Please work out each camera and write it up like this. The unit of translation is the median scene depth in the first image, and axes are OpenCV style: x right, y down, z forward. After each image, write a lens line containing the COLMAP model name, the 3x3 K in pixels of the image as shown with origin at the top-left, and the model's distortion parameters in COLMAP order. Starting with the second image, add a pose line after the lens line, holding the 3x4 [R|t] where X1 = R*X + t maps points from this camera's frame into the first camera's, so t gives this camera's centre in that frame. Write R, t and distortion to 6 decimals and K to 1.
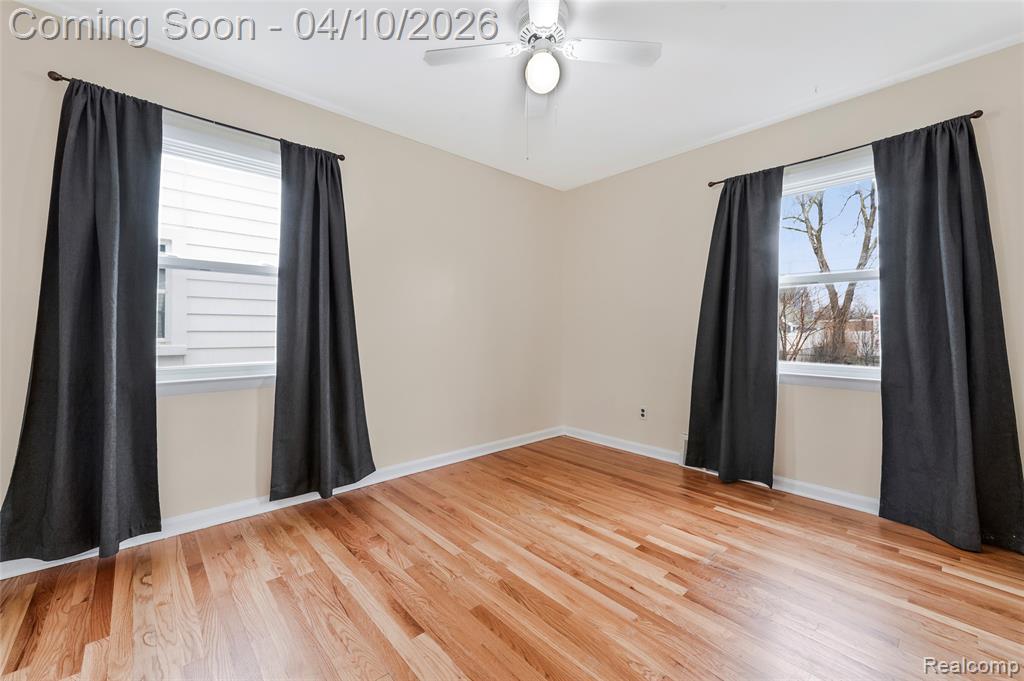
lens RADIAL K [[407.0, 0, 516.1], [0, 407.0, 331.9], [0, 0, 1]] dist [0.003354, 0.001233]
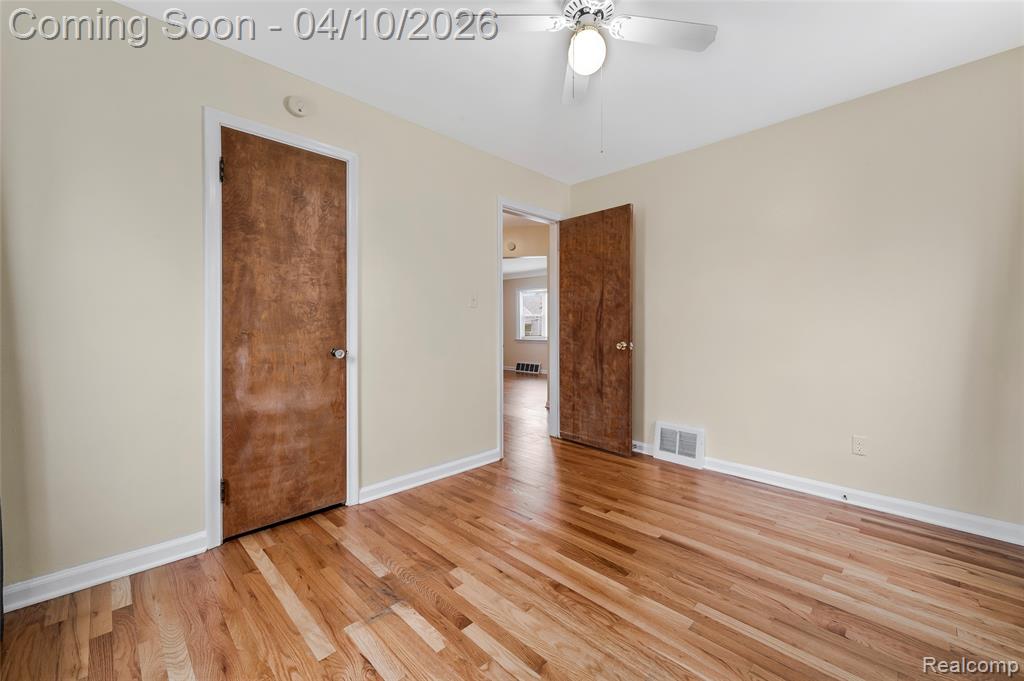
lens RADIAL K [[407.0, 0, 510.7], [0, 407.0, 333.2], [0, 0, 1]] dist [0.003354, 0.001233]
pose [[-0.999554, -0.008388, -0.028660, 0.266017], [-0.008677, 0.999913, 0.009975, -0.004670], [0.028574, 0.010219, -0.999539, 1.860515]]
